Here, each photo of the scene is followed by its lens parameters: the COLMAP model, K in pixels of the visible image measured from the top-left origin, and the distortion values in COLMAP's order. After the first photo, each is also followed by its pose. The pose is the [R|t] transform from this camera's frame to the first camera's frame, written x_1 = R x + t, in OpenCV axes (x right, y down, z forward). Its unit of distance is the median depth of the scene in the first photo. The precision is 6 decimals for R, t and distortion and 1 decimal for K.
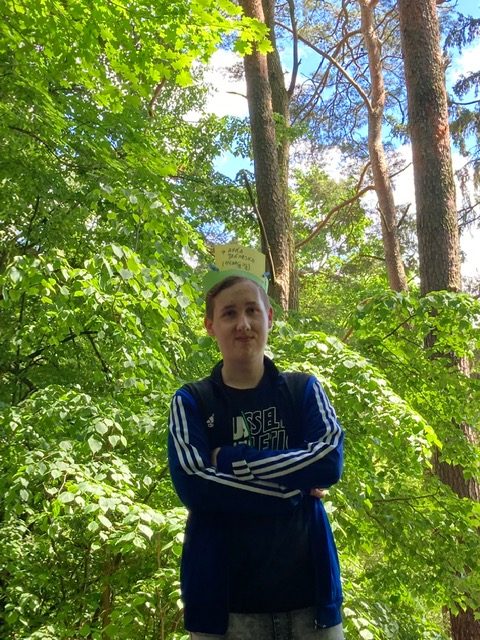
lens RADIAL K [[1012.6, 0, 240.0], [0, 1012.6, 320.0], [0, 0, 1]] dist [0.302784, -1.883895]
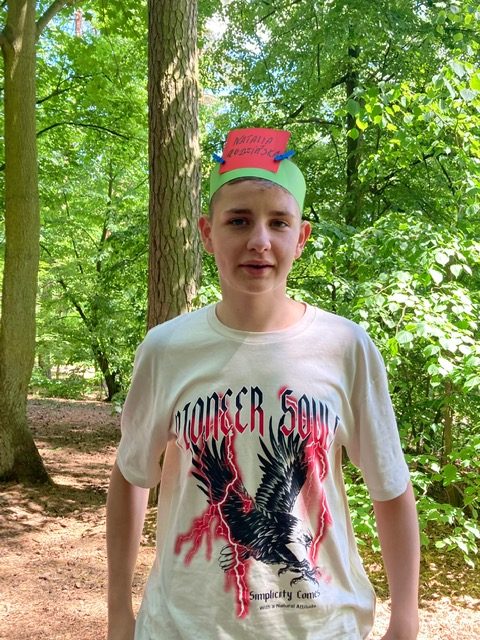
lens RADIAL K [[697.0, 0, 240.0], [0, 697.0, 320.0], [0, 0, 1]] dist [0.004299, -0.024984]
pose [[0.909509, 0.045470, -0.413189, -0.019583], [0.056977, 0.970981, 0.232272, -0.001866], [0.411760, -0.234796, 0.880525, 0.188578]]
